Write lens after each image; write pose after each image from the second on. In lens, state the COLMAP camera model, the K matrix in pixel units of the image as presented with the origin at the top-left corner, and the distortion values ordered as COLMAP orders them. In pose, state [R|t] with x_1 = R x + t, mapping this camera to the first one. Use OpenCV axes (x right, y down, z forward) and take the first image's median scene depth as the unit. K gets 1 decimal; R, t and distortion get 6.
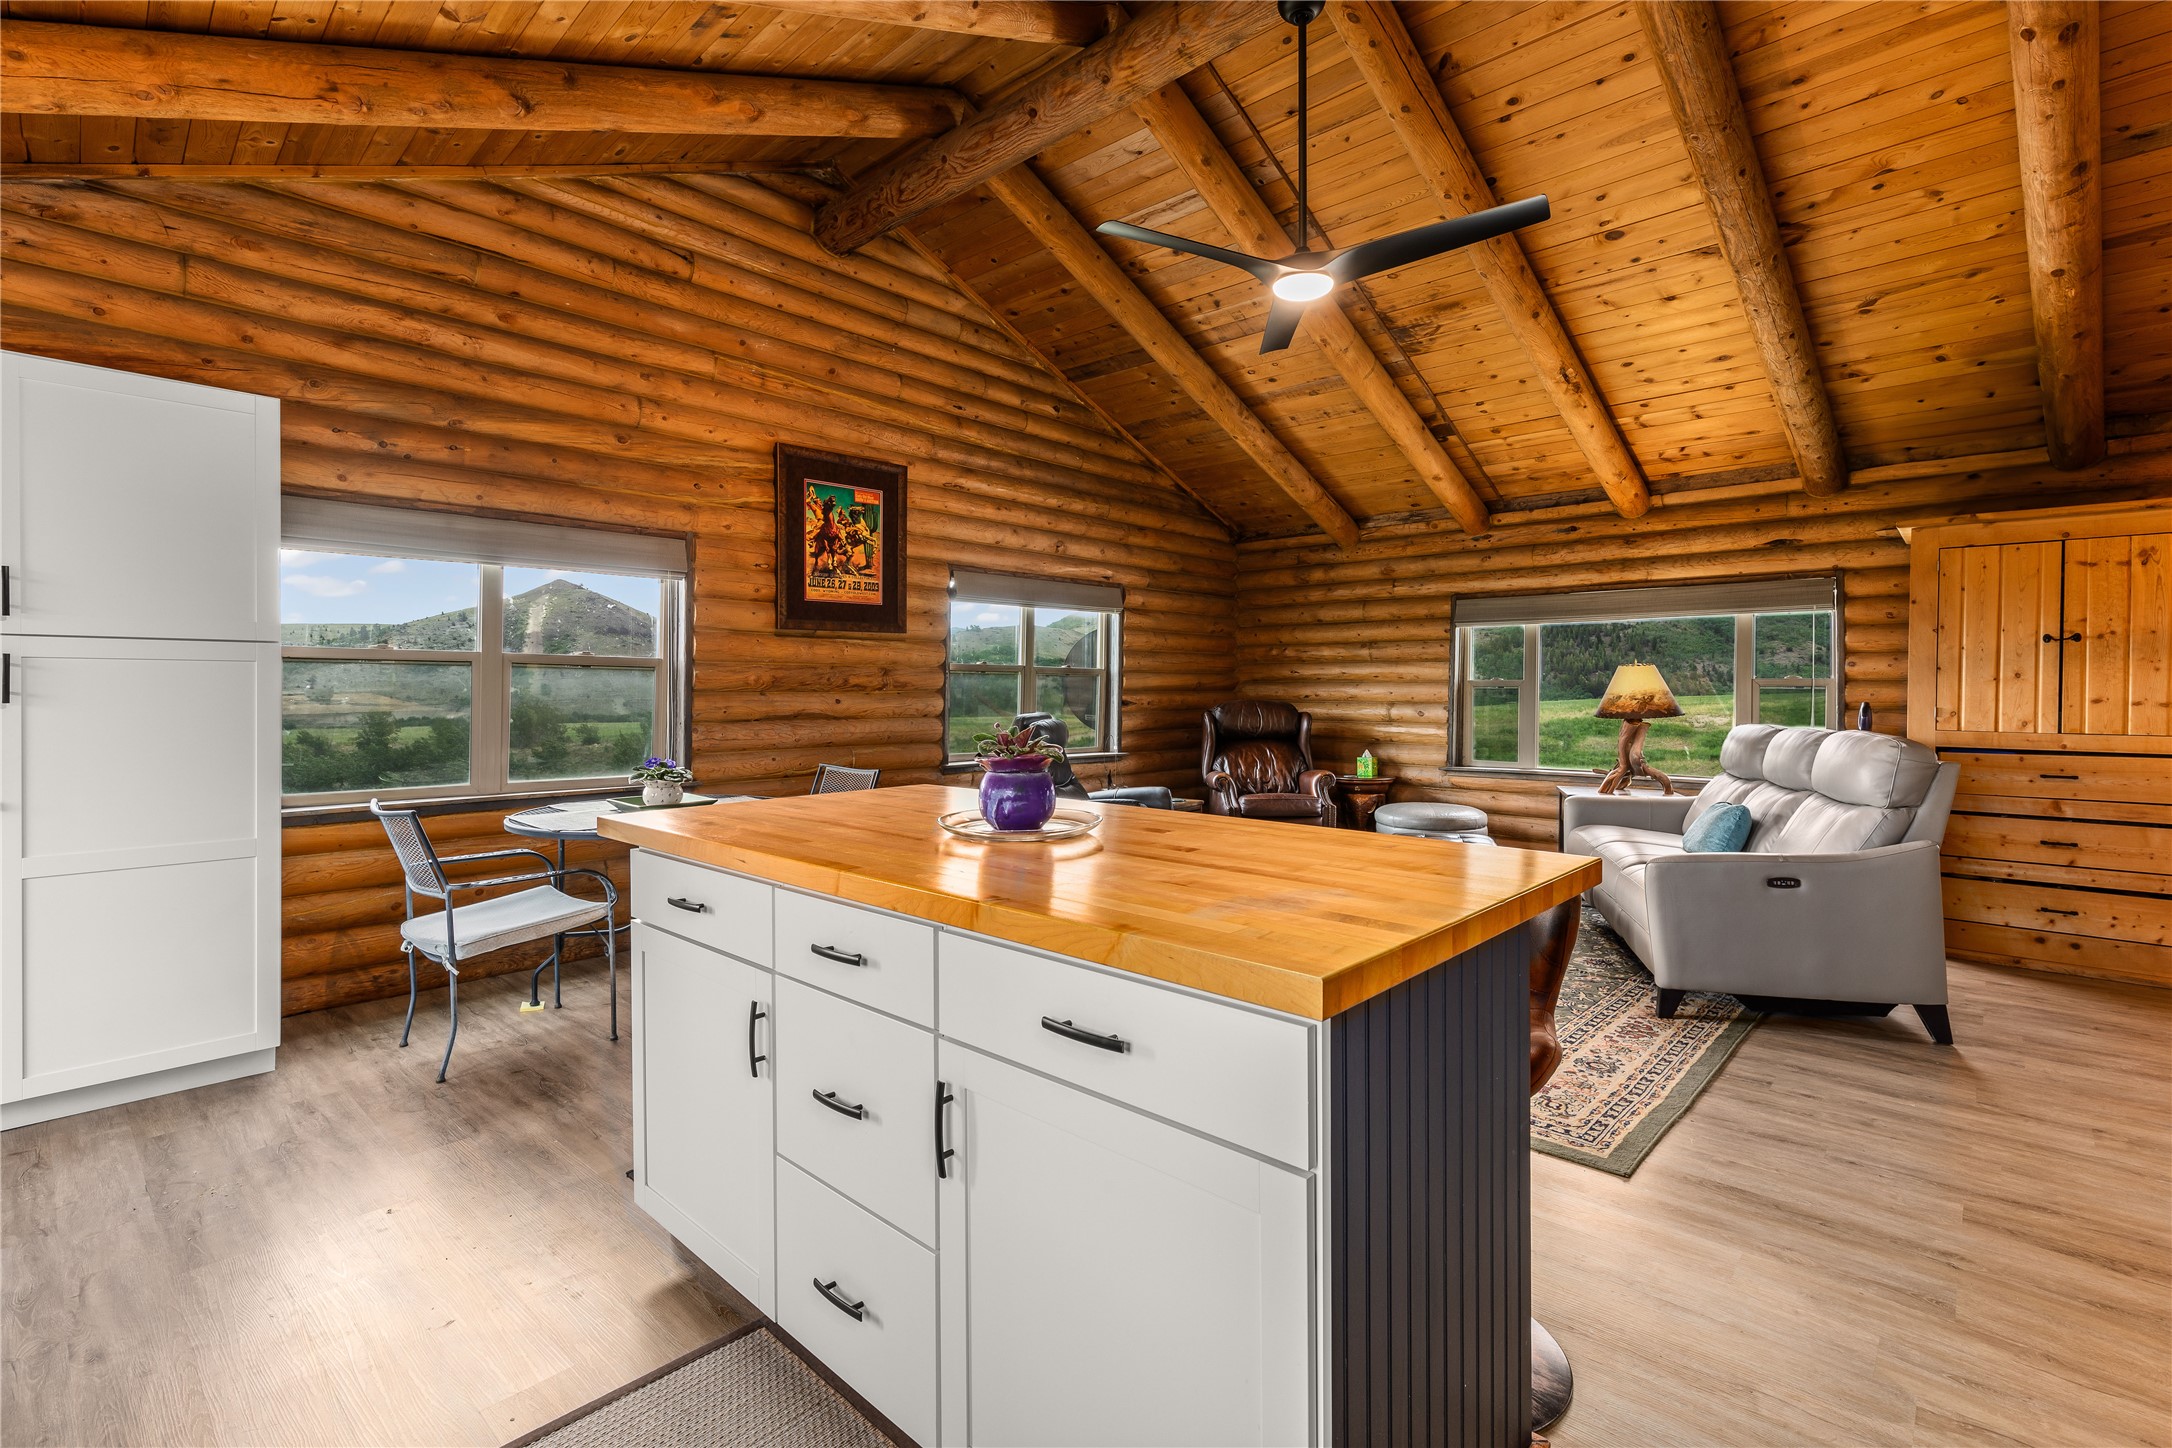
lens RADIAL K [[990.6, 0, 1091.0], [0, 990.6, 703.8], [0, 0, 1]] dist [0.010833, -0.002737]
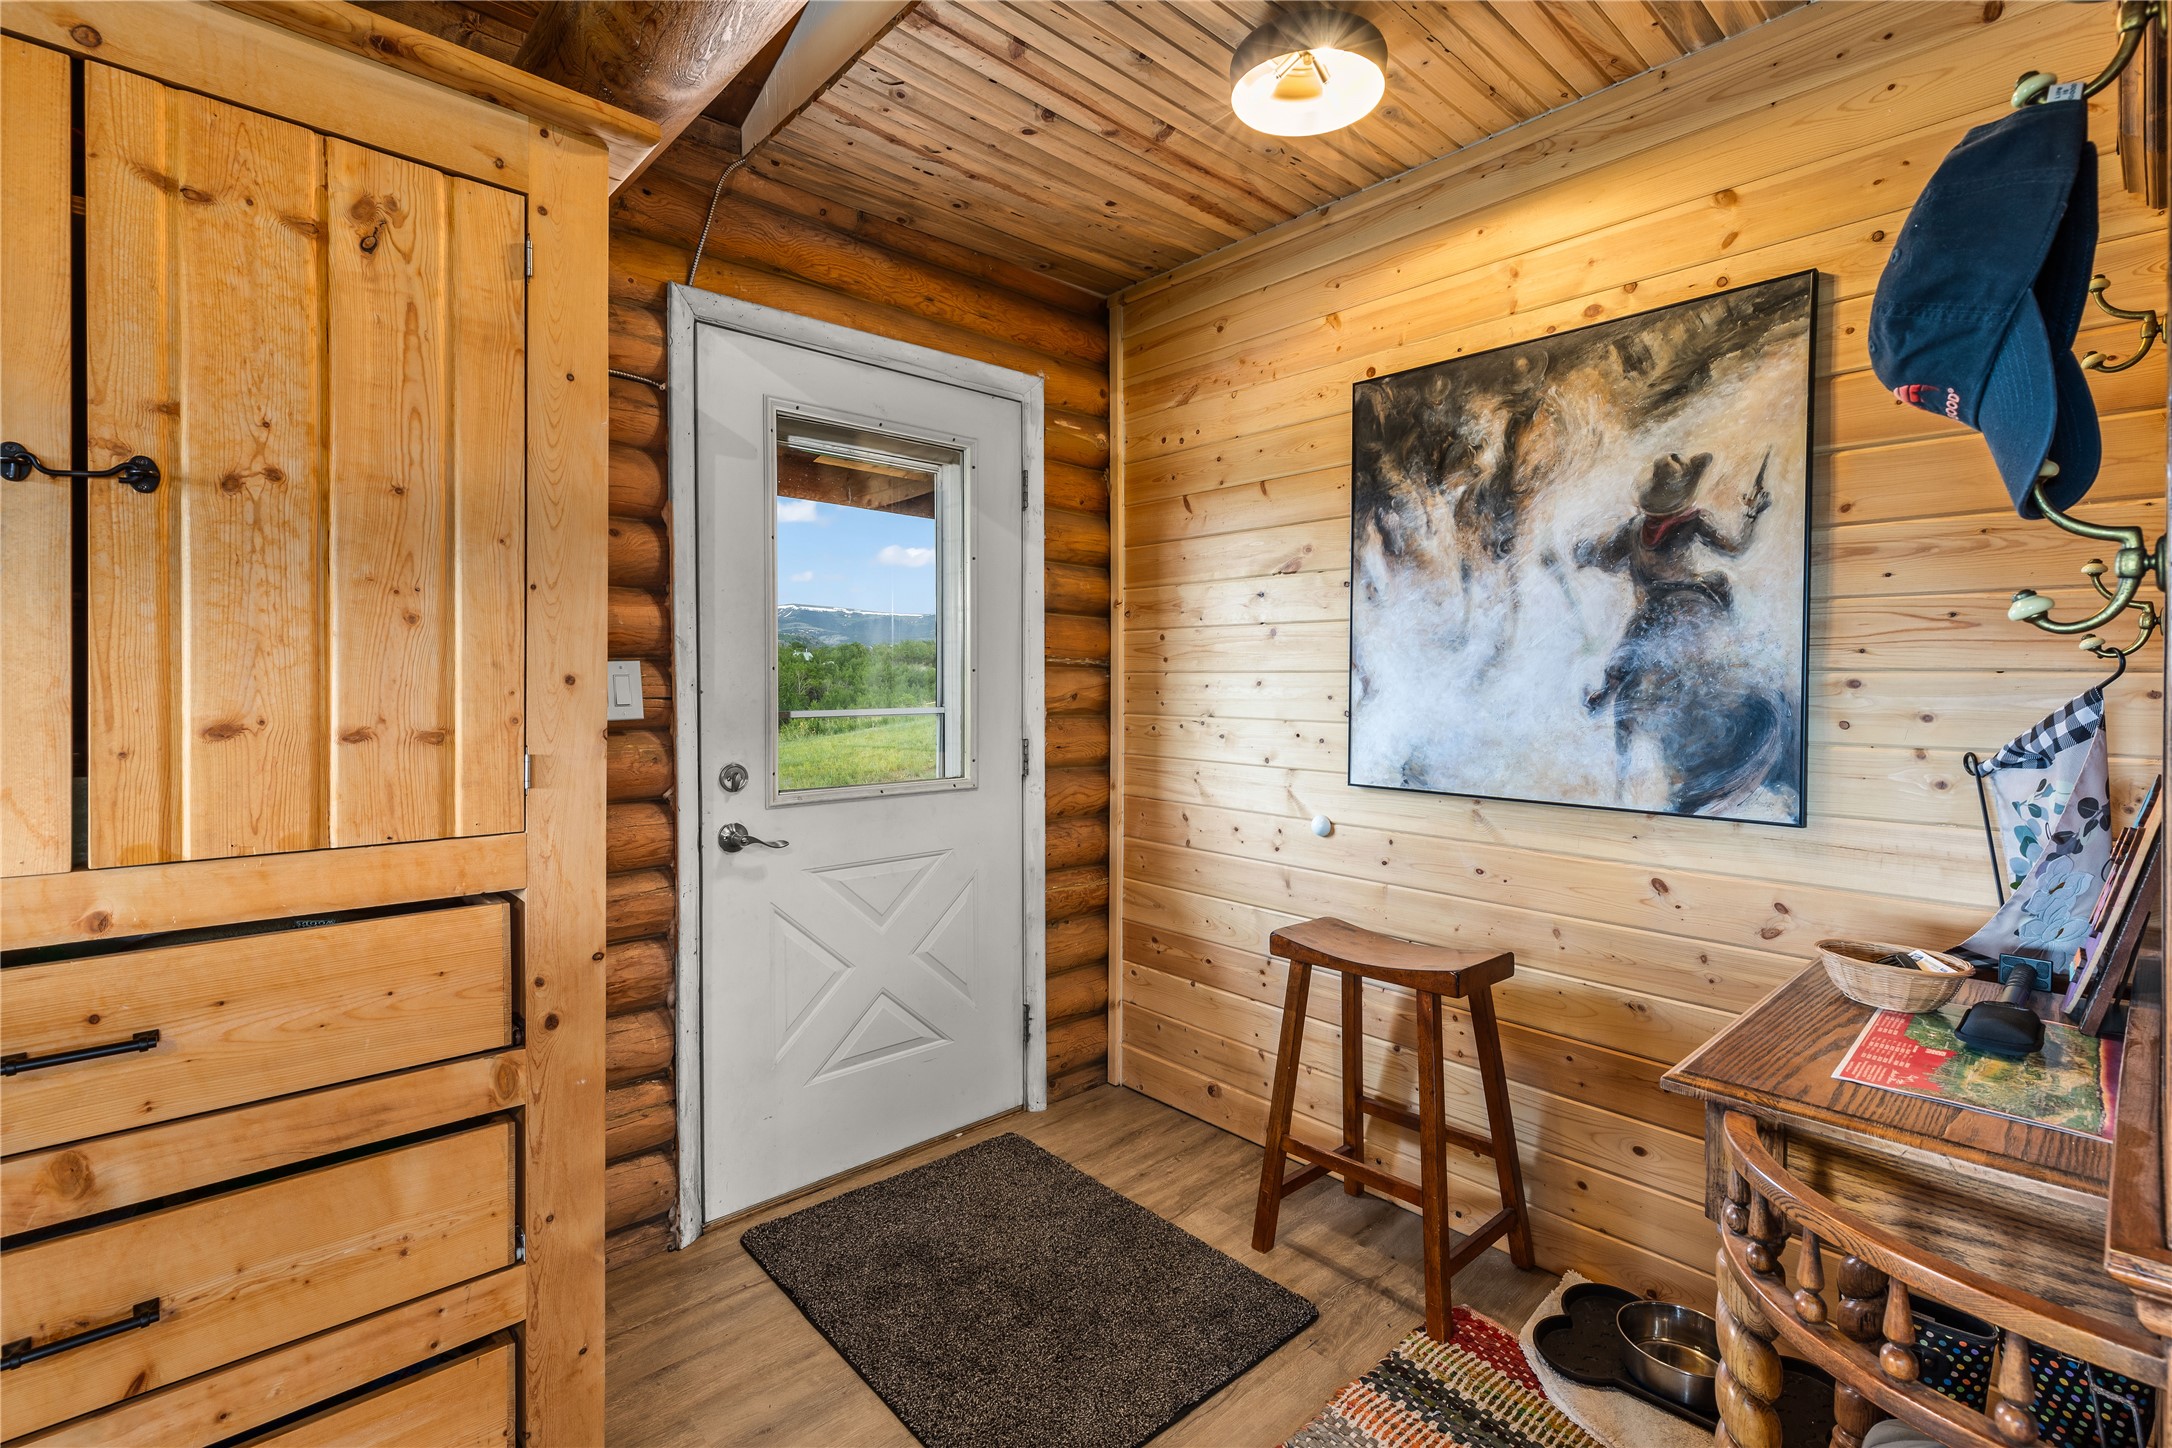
lens RADIAL K [[990.6, 0, 1097.5], [0, 990.6, 695.4], [0, 0, 1]] dist [0.010833, -0.002737]
pose [[0.083895, -0.006312, 0.996455, 0.672995], [0.012676, 0.999906, 0.005266, -0.009045], [-0.996394, 0.012189, 0.083967, 0.658552]]
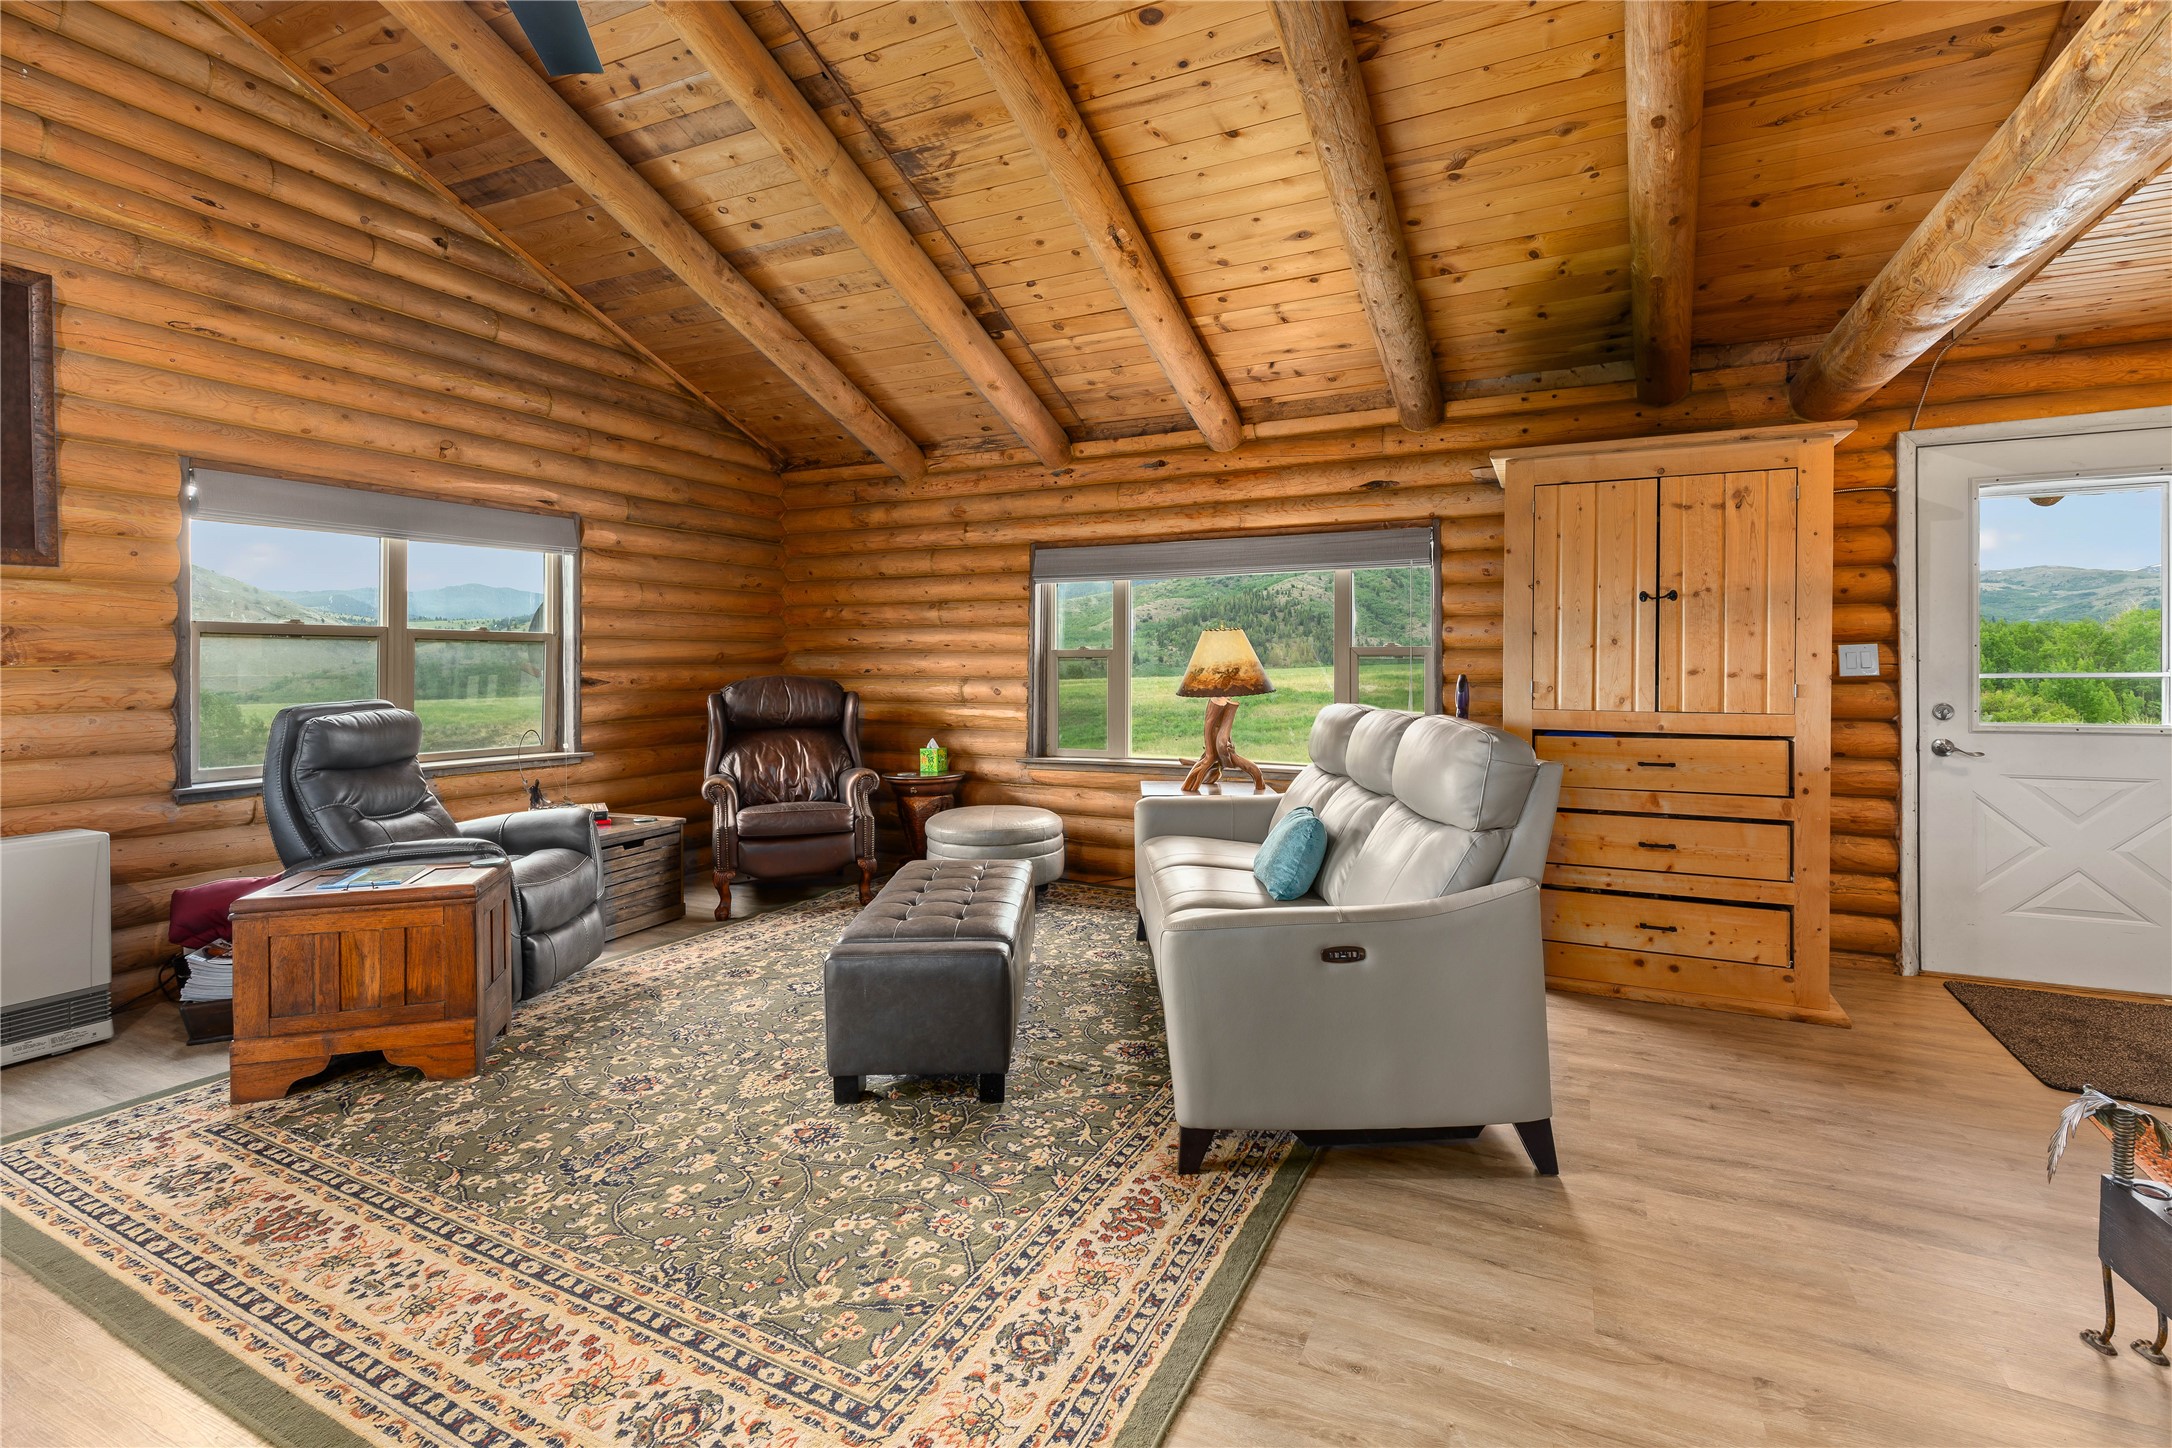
lens RADIAL K [[990.6, 0, 1097.3], [0, 990.6, 675.5], [0, 0, 1]] dist [0.010833, -0.002737]
pose [[0.957541, -0.007030, 0.288211, 0.259090], [0.007540, 0.999971, -0.000659, -0.002933], [-0.288198, 0.002804, 0.957567, 0.308630]]
